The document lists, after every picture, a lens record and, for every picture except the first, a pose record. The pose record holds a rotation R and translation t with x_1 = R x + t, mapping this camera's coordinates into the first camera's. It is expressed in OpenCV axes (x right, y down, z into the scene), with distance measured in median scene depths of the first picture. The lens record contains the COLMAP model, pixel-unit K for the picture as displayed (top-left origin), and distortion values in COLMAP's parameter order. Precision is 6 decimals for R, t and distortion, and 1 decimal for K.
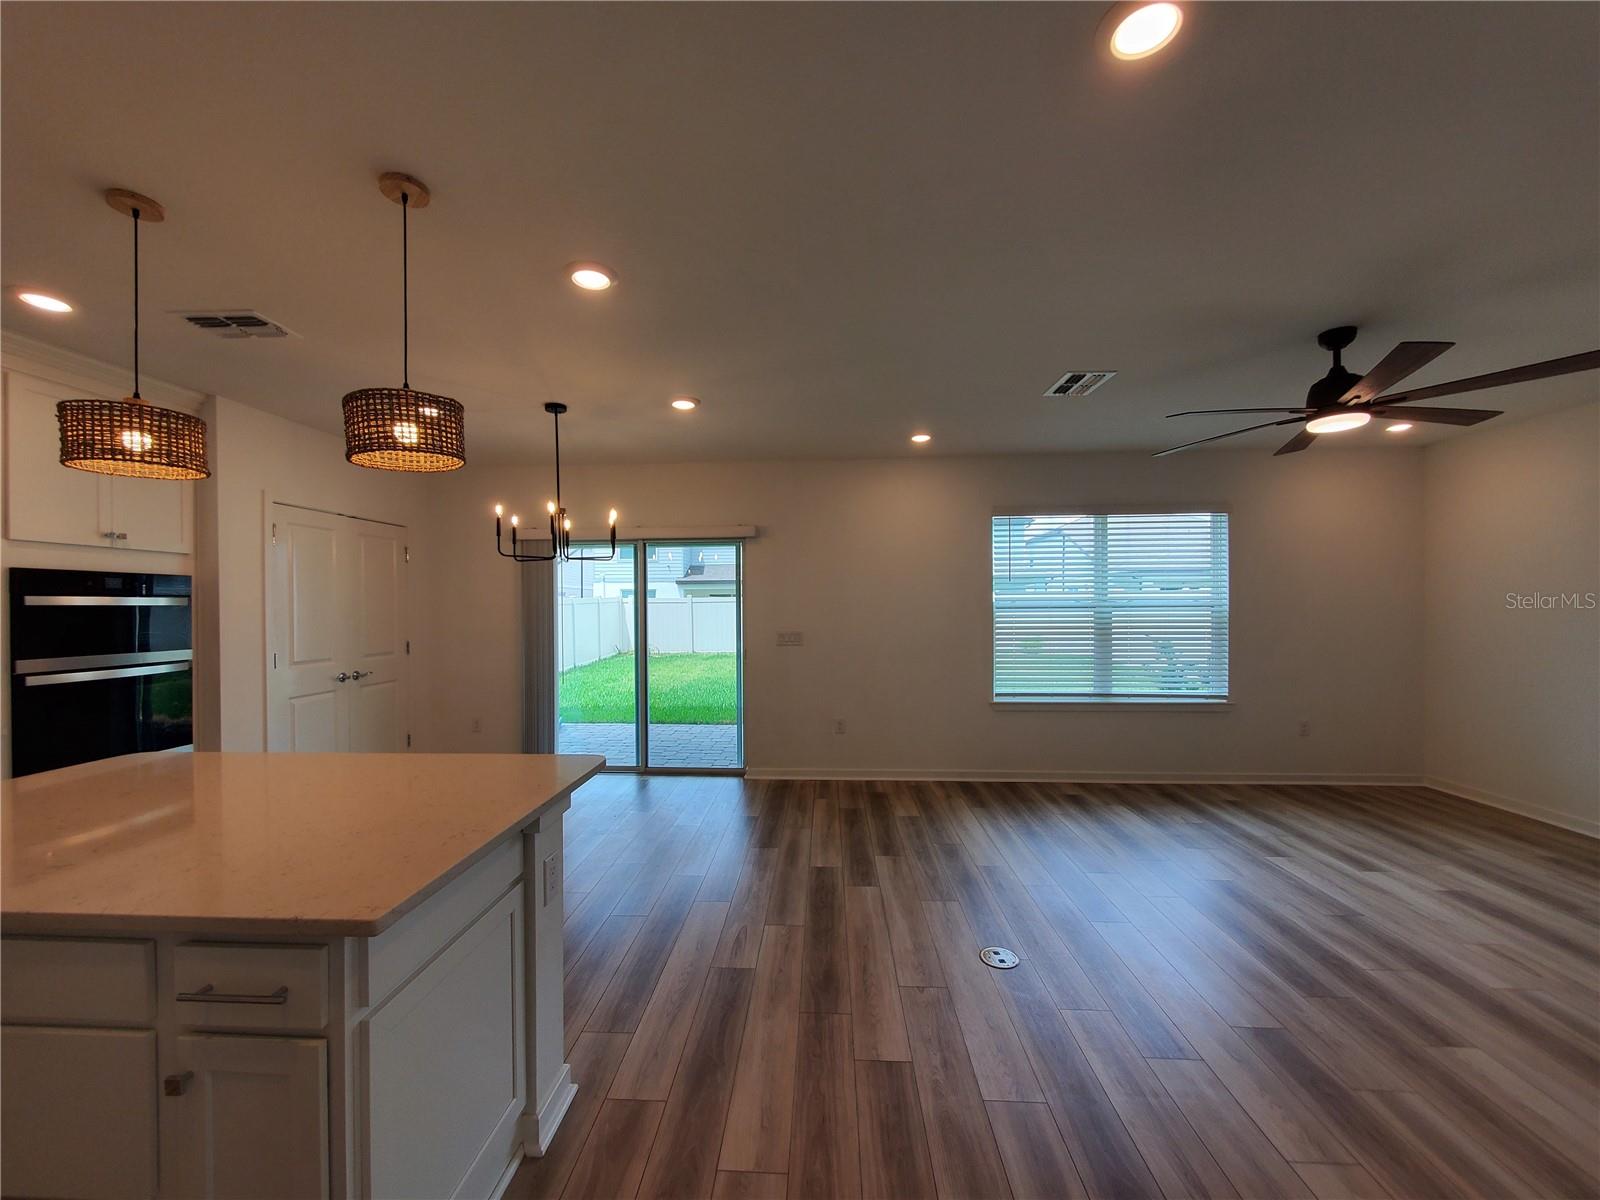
lens RADIAL K [[633.6, 0, 787.7], [0, 633.6, 612.1], [0, 0, 1]] dist [0.001635, -0.002228]
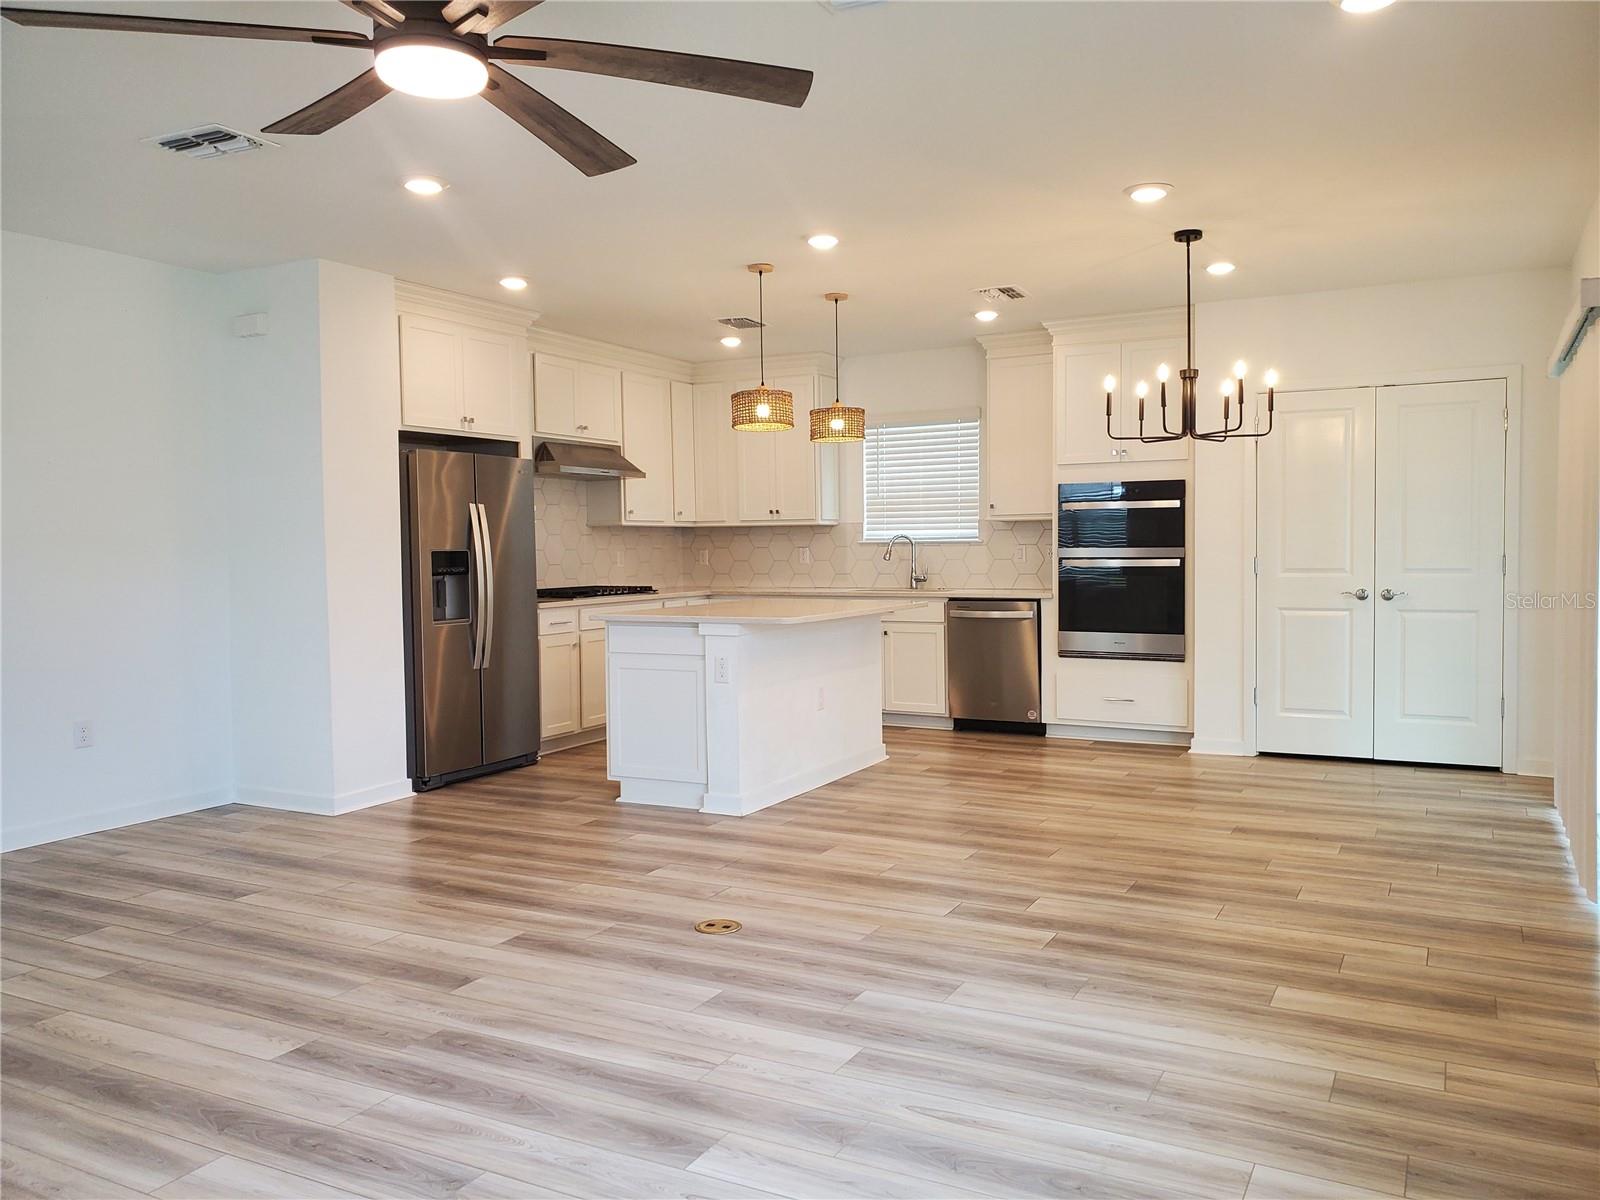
lens RADIAL K [[1250.7, 0, 805.0], [0, 1250.7, 600.0], [0, 0, 1]] dist [0.033400, -0.015382]
pose [[-0.413980, 0.053176, -0.908732, 1.340807], [0.003599, 0.998380, 0.056782, 0.024463], [0.910279, 0.020236, -0.413501, 1.360037]]
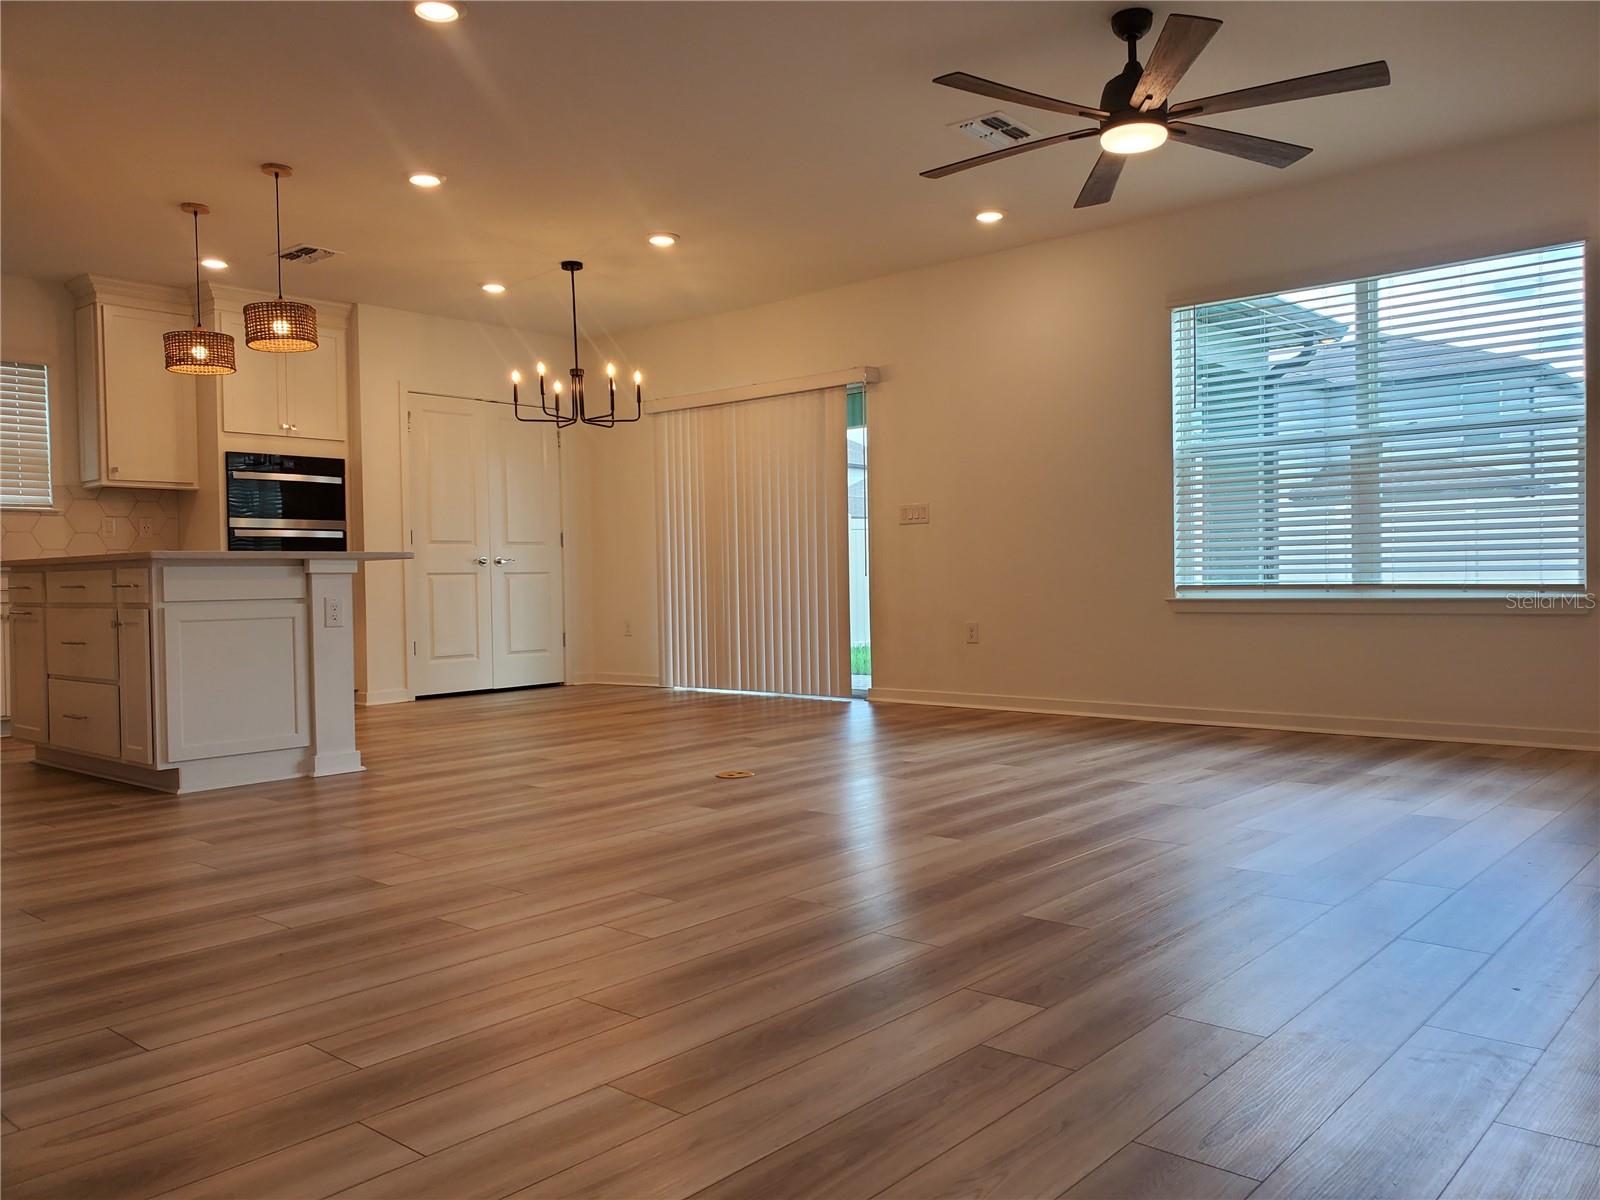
lens RADIAL K [[1250.7, 0, 804.0], [0, 1250.7, 600.3], [0, 0, 1]] dist [0.033400, -0.015382]
pose [[0.791137, 0.002734, -0.611633, 1.235319], [0.006323, 0.999900, 0.012648, 0.191341], [0.611607, -0.013874, 0.791040, -0.357485]]
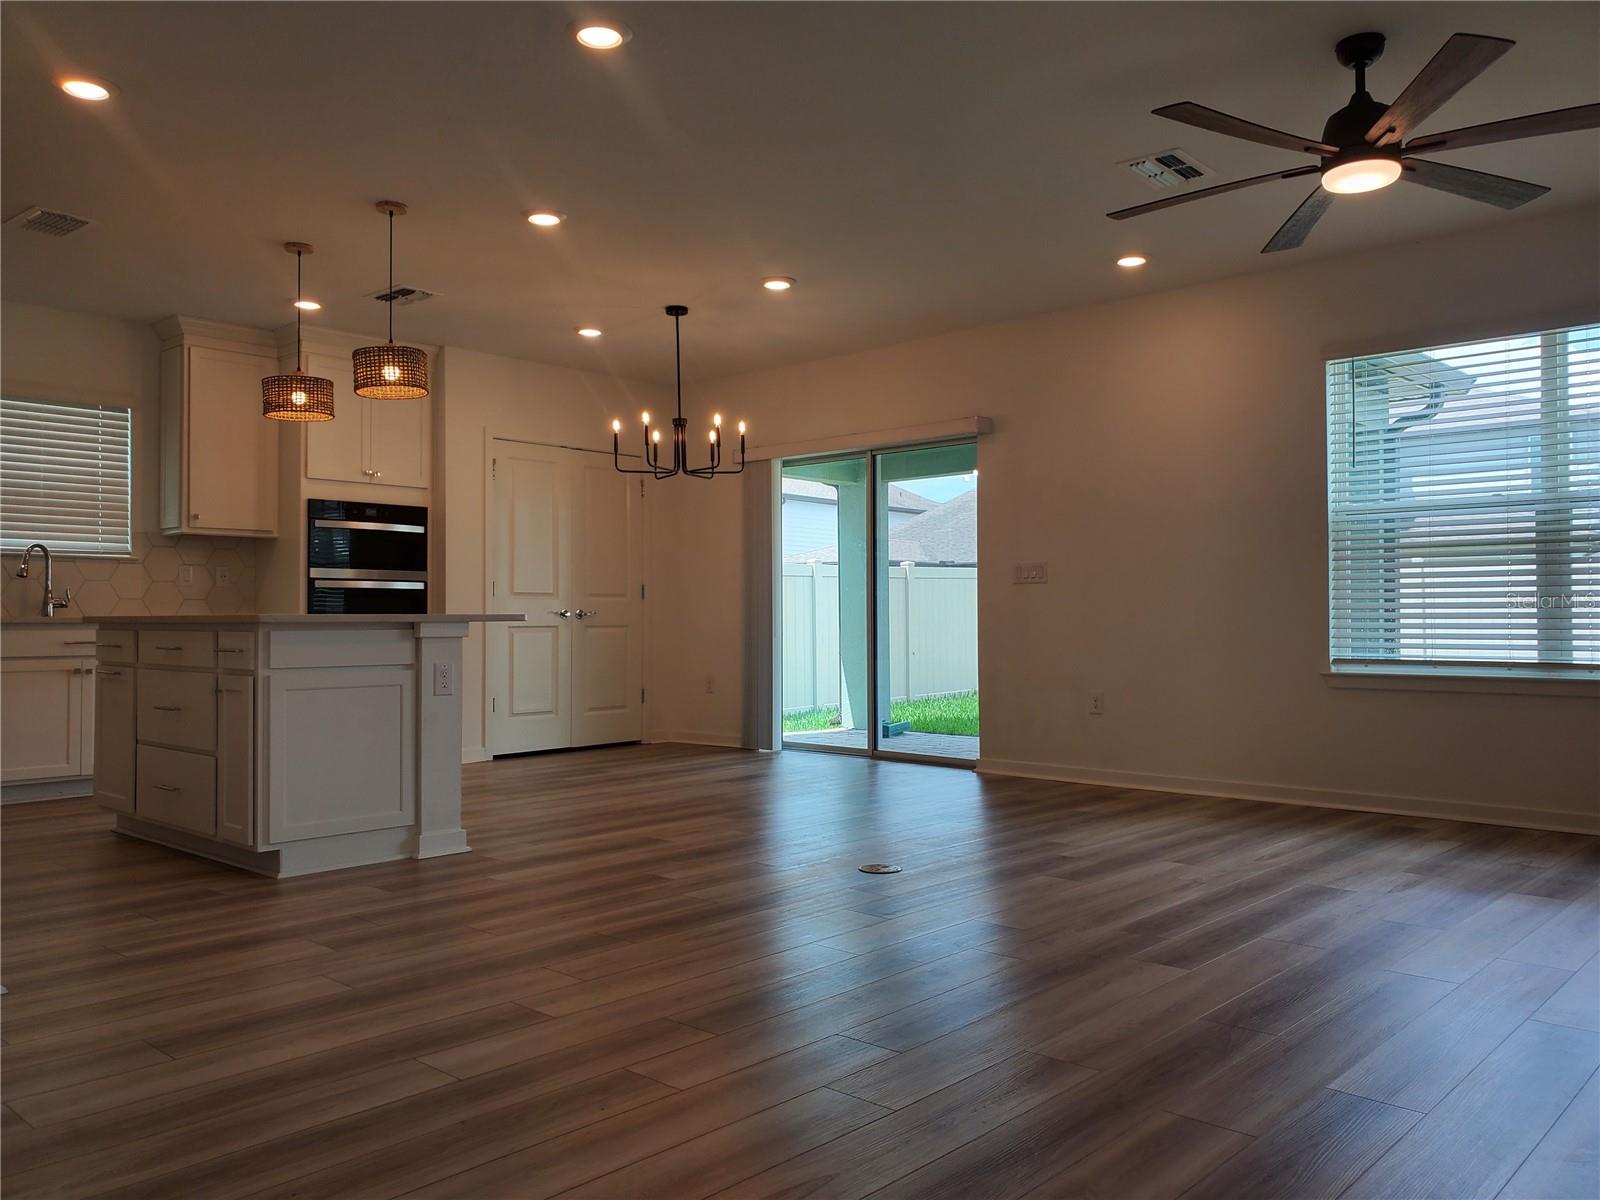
lens RADIAL K [[1250.7, 0, 795.0], [0, 1250.7, 601.4], [0, 0, 1]] dist [0.033400, -0.015382]
pose [[0.775058, -0.005049, -0.631870, 1.045281], [-0.008838, 0.999784, -0.018829, 0.155580], [0.631829, 0.020179, 0.774845, -0.346369]]
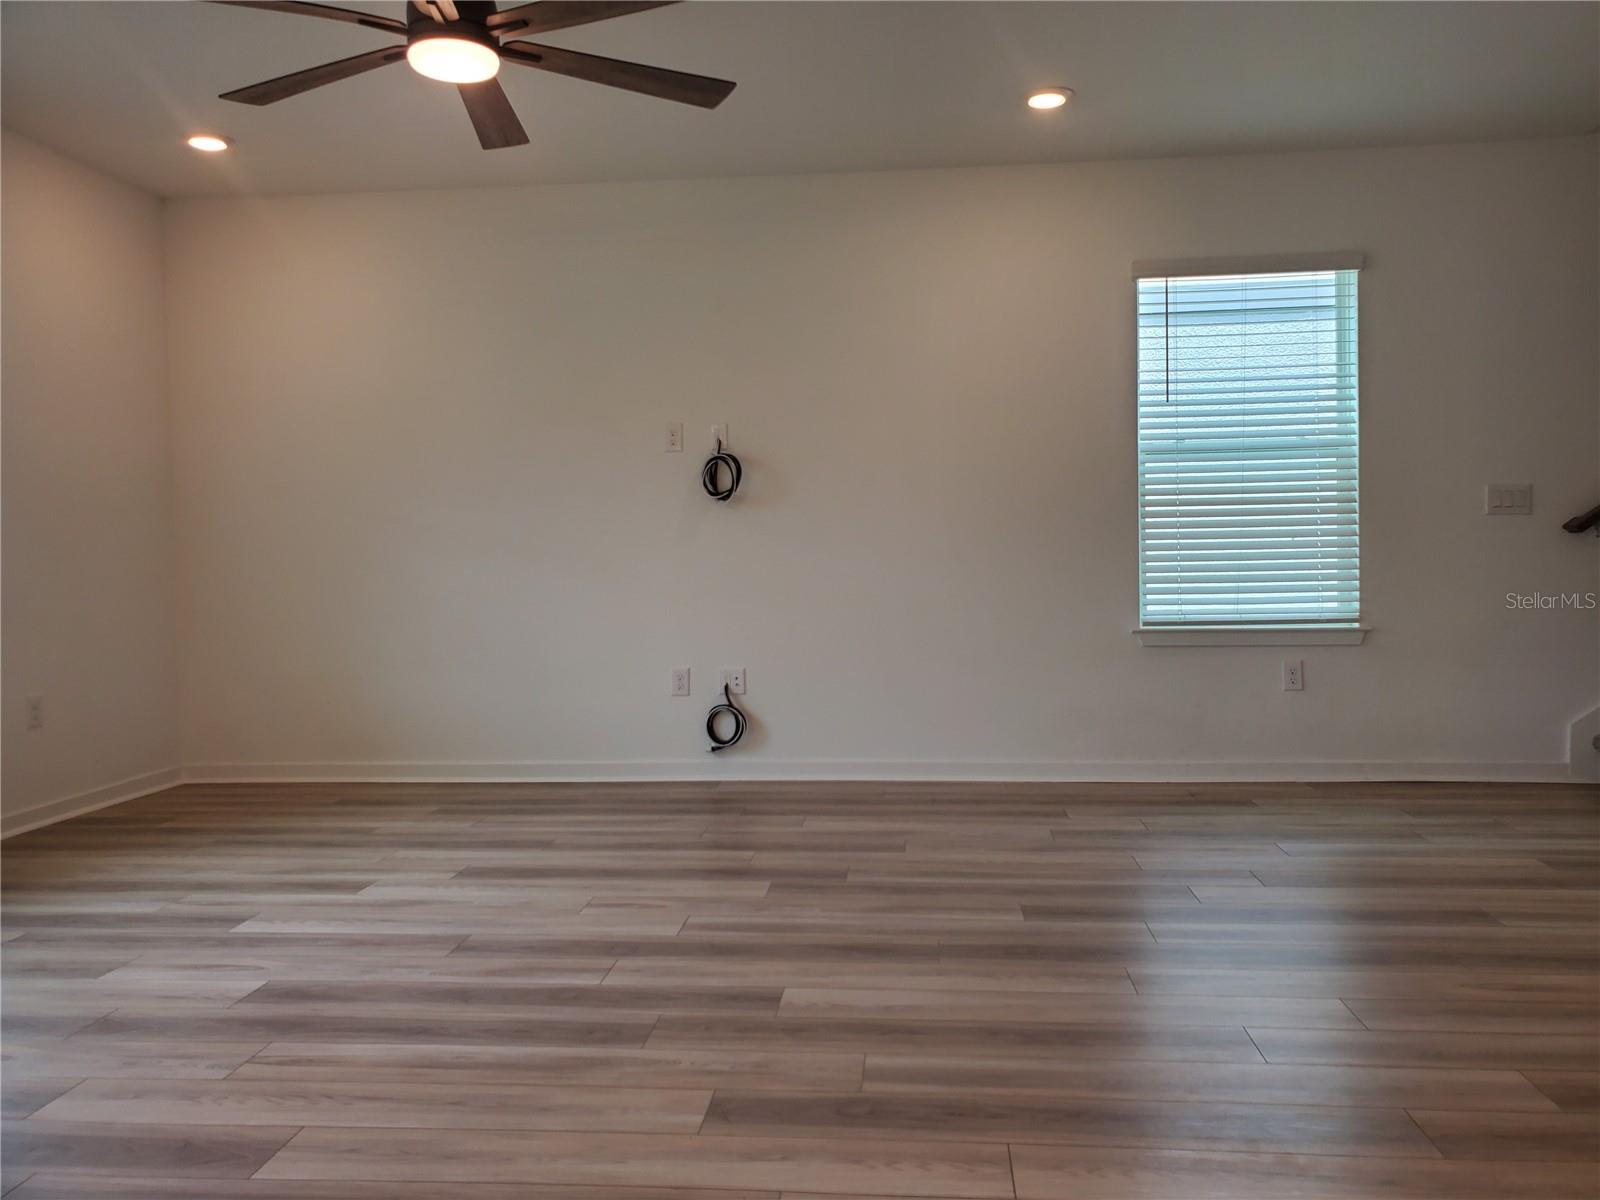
lens RADIAL K [[1250.7, 0, 816.0], [0, 1250.7, 600.6], [0, 0, 1]] dist [0.033400, -0.015382]
pose [[0.028184, -0.035235, 0.998982, -0.190885], [0.030097, 0.998955, 0.034385, 0.124346], [-0.999150, 0.029097, 0.029215, 0.555318]]
